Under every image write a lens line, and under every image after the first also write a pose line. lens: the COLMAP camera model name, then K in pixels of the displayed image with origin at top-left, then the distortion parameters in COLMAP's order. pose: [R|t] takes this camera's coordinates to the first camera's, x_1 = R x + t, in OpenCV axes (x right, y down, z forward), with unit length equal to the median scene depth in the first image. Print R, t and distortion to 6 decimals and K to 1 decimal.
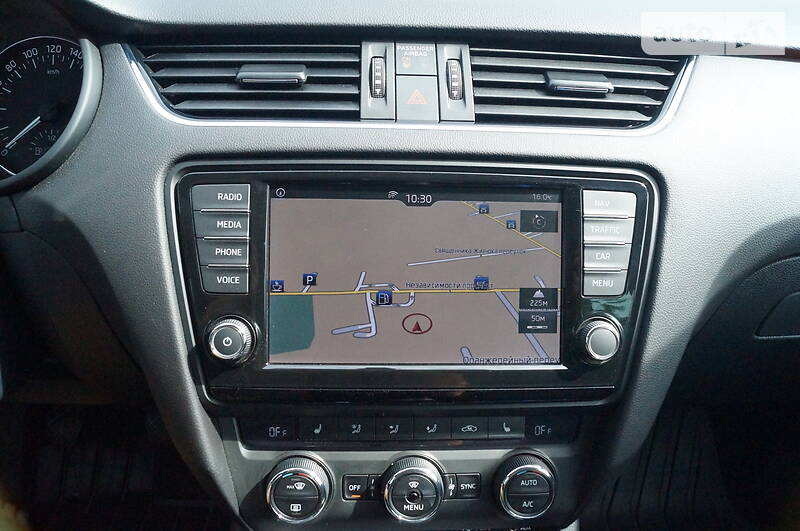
lens RADIAL K [[632.5, 0, 400.0], [0, 632.5, 255.2], [0, 0, 1]] dist [-0.104617, 0.003594]
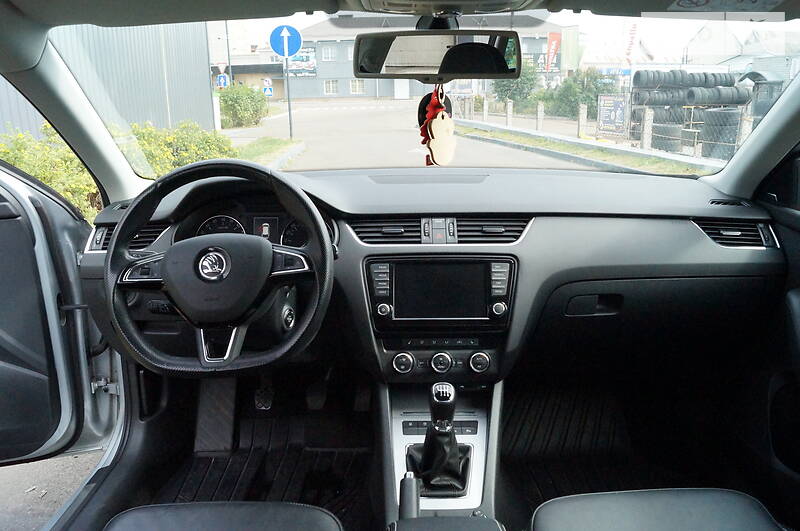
lens RADIAL K [[632.5, 0, 400.0], [0, 632.5, 255.2], [0, 0, 1]] dist [-0.104617, 0.003594]
pose [[0.997476, -0.027264, -0.065562, 0.036615], [0.014492, 0.982078, -0.187914, 0.436993], [0.069511, 0.186490, 0.979995, -2.102302]]
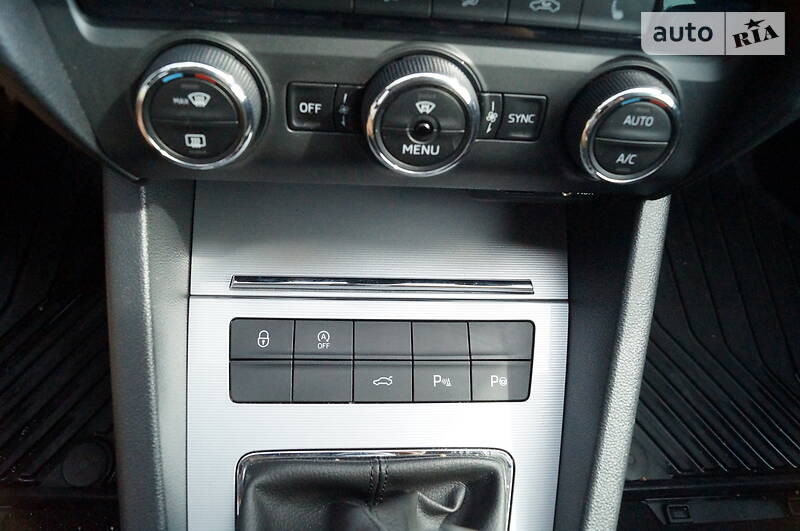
lens RADIAL K [[632.5, 0, 400.0], [0, 632.5, 255.2], [0, 0, 1]] dist [-0.104617, 0.003594]
pose [[0.996636, 0.042240, 0.070225, -0.029436], [-0.073451, 0.840442, 0.536900, 0.190340], [-0.036341, -0.540252, 0.840718, 0.491261]]
